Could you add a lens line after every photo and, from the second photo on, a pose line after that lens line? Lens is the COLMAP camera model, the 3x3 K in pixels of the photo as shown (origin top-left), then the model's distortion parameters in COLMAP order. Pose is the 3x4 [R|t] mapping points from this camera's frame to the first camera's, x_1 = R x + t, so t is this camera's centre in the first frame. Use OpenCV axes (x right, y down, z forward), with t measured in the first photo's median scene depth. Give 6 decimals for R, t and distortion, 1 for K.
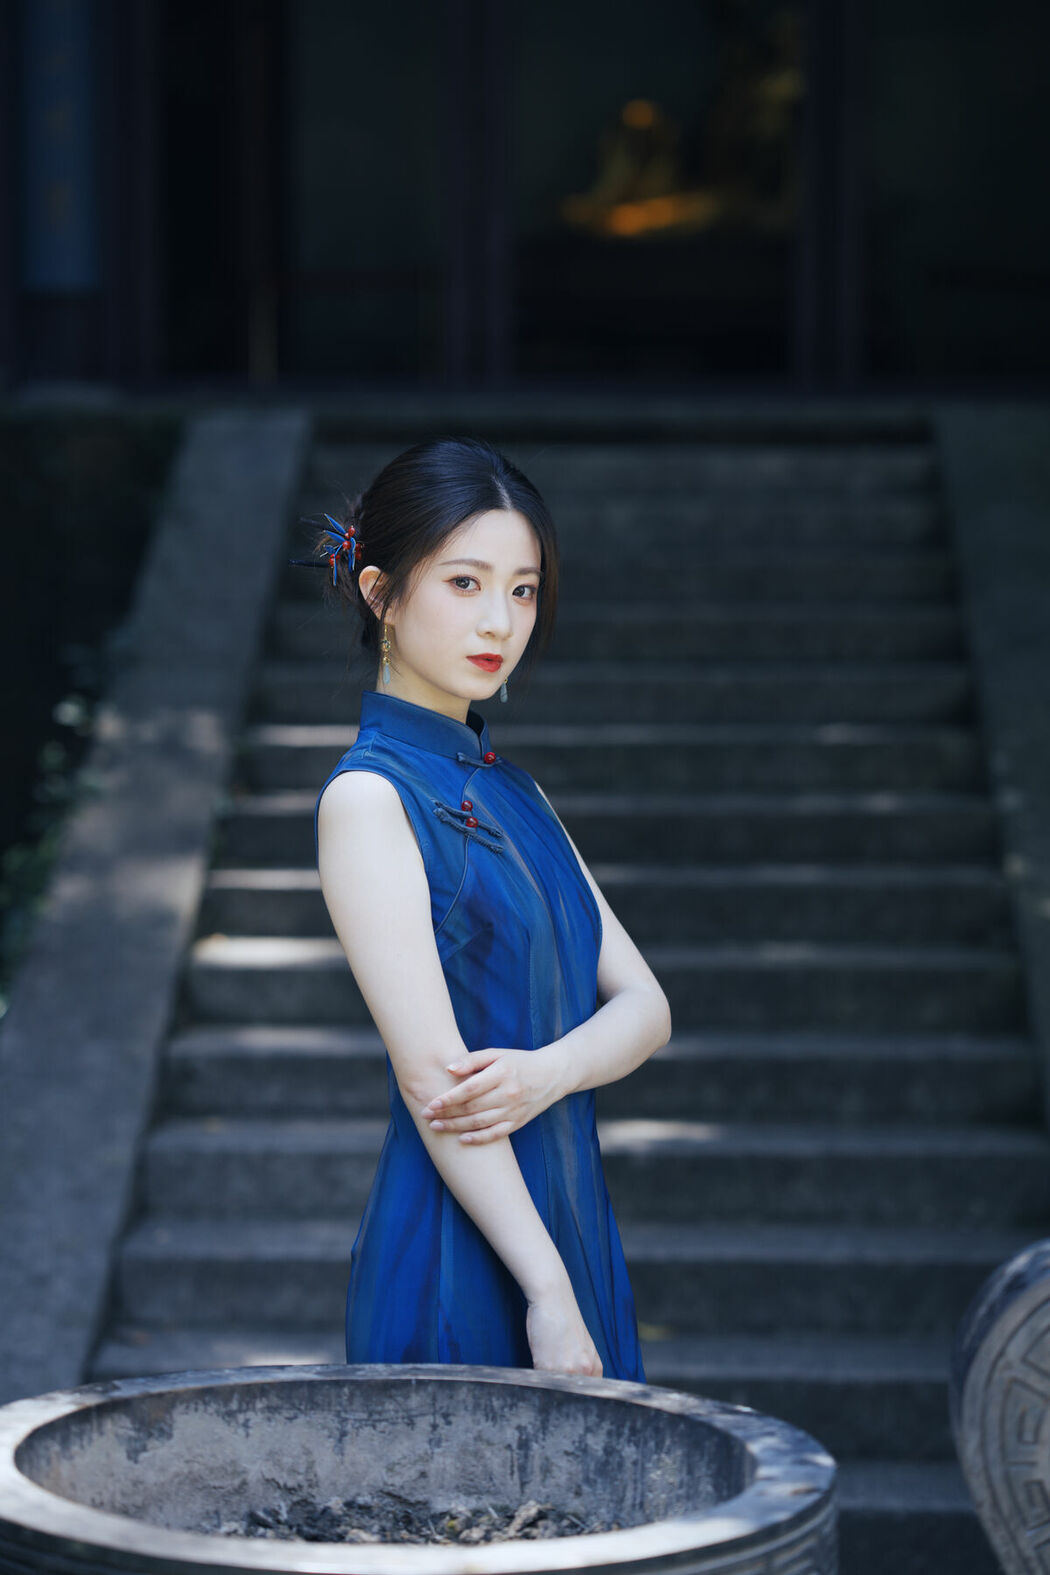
lens RADIAL K [[3815.1, 0, 522.0], [0, 3815.1, 791.1], [0, 0, 1]] dist [0.168302, -0.046716]
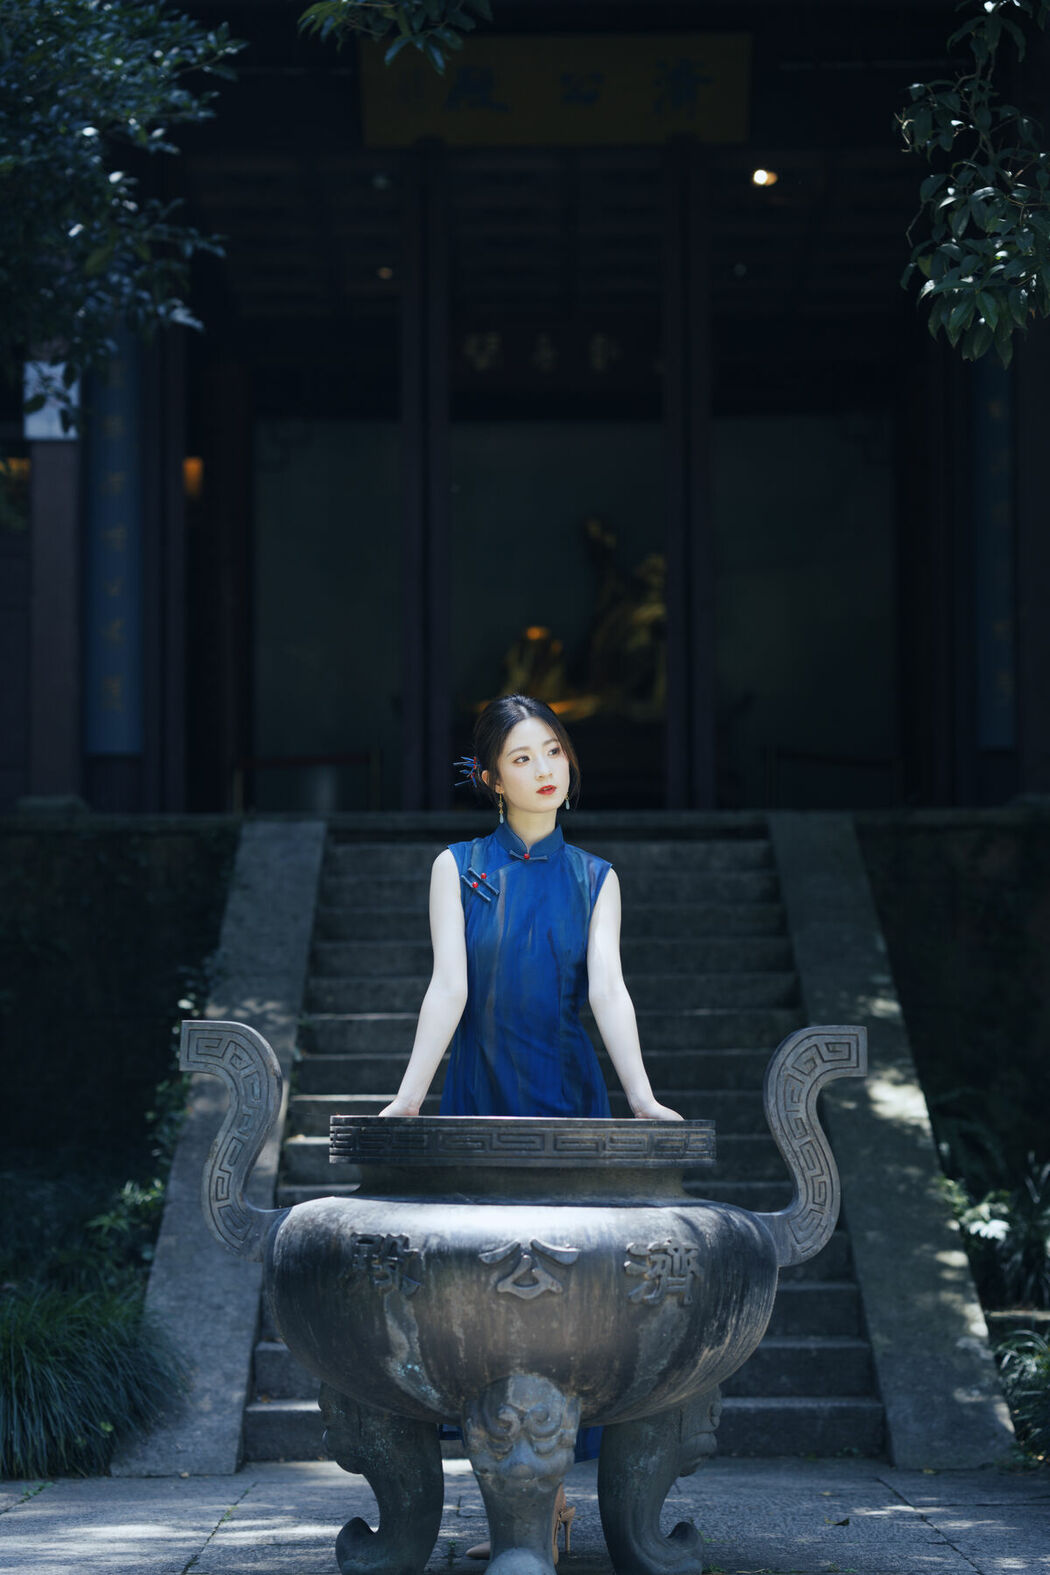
lens RADIAL K [[3815.1, 0, 522.0], [0, 3815.1, 791.1], [0, 0, 1]] dist [0.168302, -0.046716]
pose [[0.999269, -0.012386, 0.036161, -0.039239], [0.017500, 0.989316, -0.144735, 0.108052], [-0.033982, 0.145262, 0.988809, -0.446845]]
